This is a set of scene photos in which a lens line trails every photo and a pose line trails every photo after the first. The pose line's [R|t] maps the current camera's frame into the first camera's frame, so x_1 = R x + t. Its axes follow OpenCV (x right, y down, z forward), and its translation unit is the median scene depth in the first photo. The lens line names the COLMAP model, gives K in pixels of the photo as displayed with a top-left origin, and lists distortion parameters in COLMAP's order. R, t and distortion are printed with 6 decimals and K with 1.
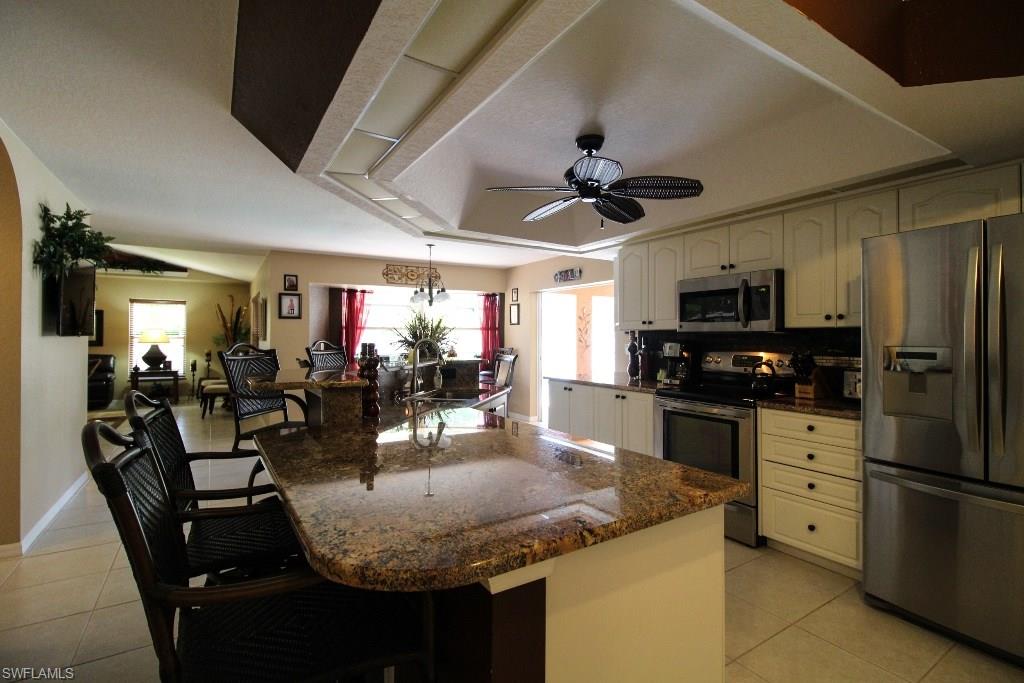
lens RADIAL K [[469.4, 0, 513.4], [0, 469.4, 330.0], [0, 0, 1]] dist [0.026410, -0.018744]
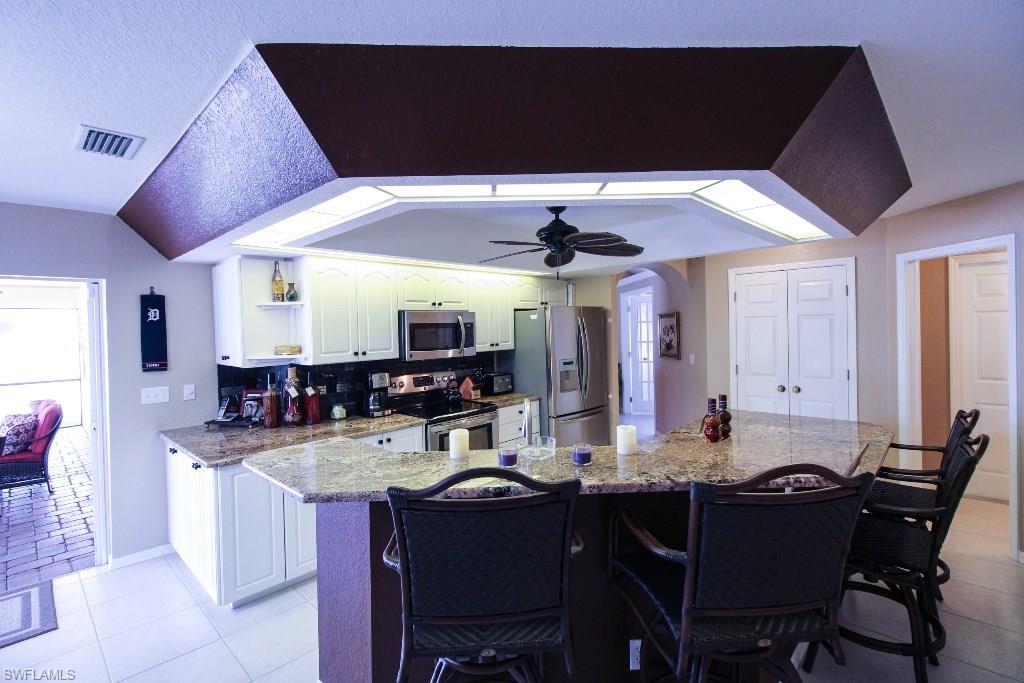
lens RADIAL K [[469.4, 0, 513.4], [0, 469.4, 330.0], [0, 0, 1]] dist [0.026410, -0.018744]
pose [[-0.247289, -0.004725, 0.968930, -0.080276], [0.007750, 0.999946, 0.006854, -0.007885], [-0.968911, 0.009205, -0.247239, 0.118418]]
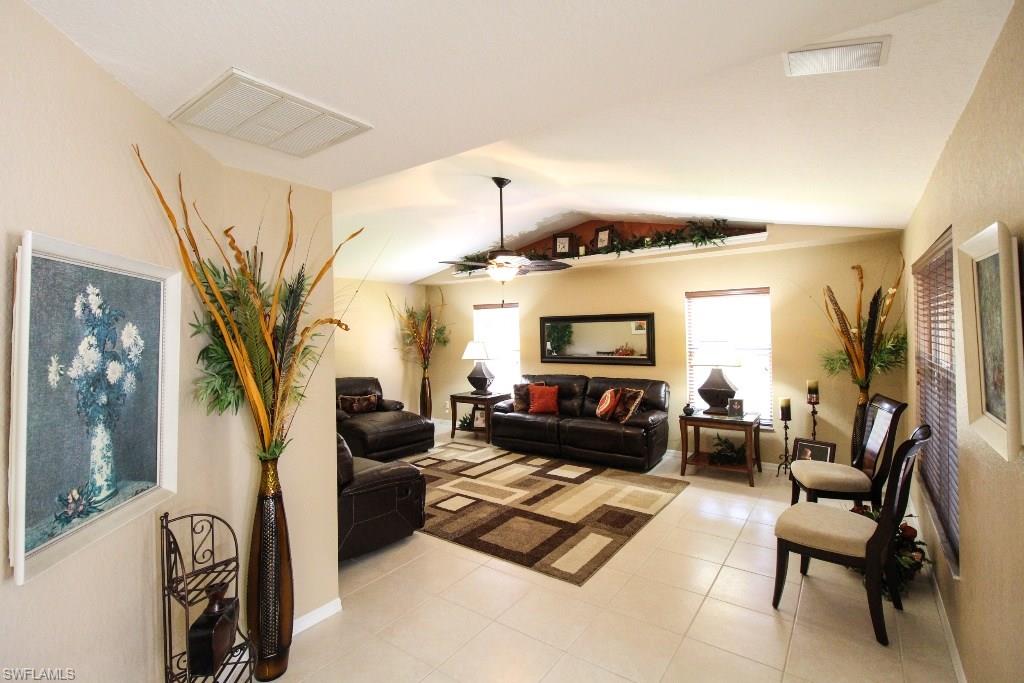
lens RADIAL K [[469.4, 0, 513.4], [0, 469.4, 330.0], [0, 0, 1]] dist [0.026410, -0.018744]
pose [[0.373355, -0.009634, -0.927639, -0.321192], [0.035264, 0.999371, 0.003814, -0.026624], [0.927018, -0.034136, 0.373460, 0.561362]]
